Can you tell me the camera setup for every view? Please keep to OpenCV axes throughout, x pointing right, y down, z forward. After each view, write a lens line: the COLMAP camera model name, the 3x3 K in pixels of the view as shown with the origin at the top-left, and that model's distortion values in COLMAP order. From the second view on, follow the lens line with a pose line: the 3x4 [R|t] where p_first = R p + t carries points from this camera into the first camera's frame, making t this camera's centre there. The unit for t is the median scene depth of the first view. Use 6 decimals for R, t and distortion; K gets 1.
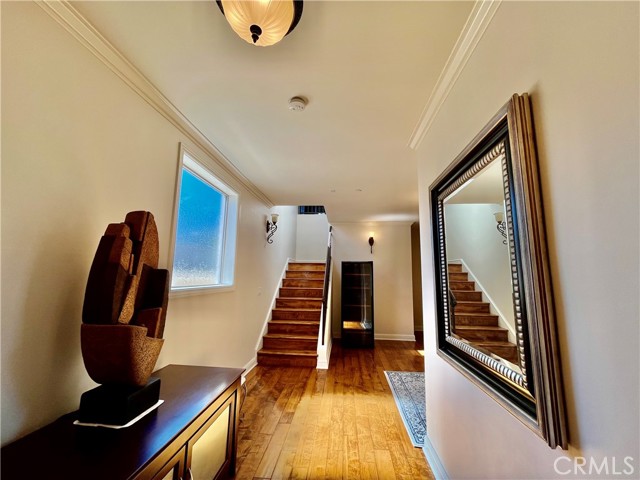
lens RADIAL K [[257.3, 0, 323.4], [0, 257.3, 239.1], [0, 0, 1]] dist [-0.006850, 0.001245]
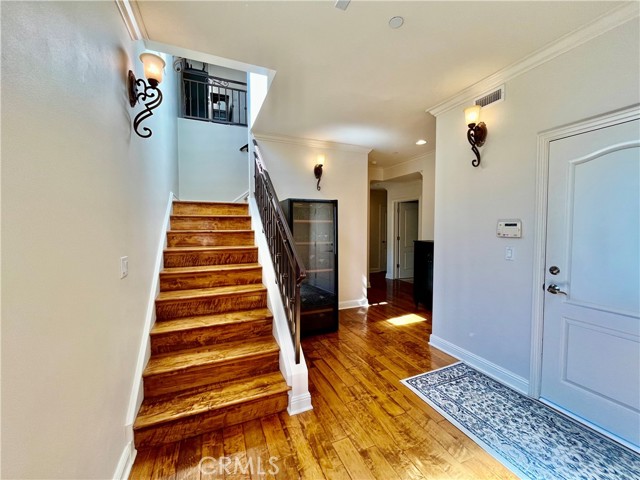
lens RADIAL K [[257.3, 0, 321.4], [0, 257.3, 239.2], [0, 0, 1]] dist [-0.006850, 0.001245]
pose [[0.881855, -0.041090, 0.469727, -0.215487], [-0.048903, 0.982853, 0.177787, 0.109646], [-0.468978, -0.179753, 0.864725, 0.716390]]
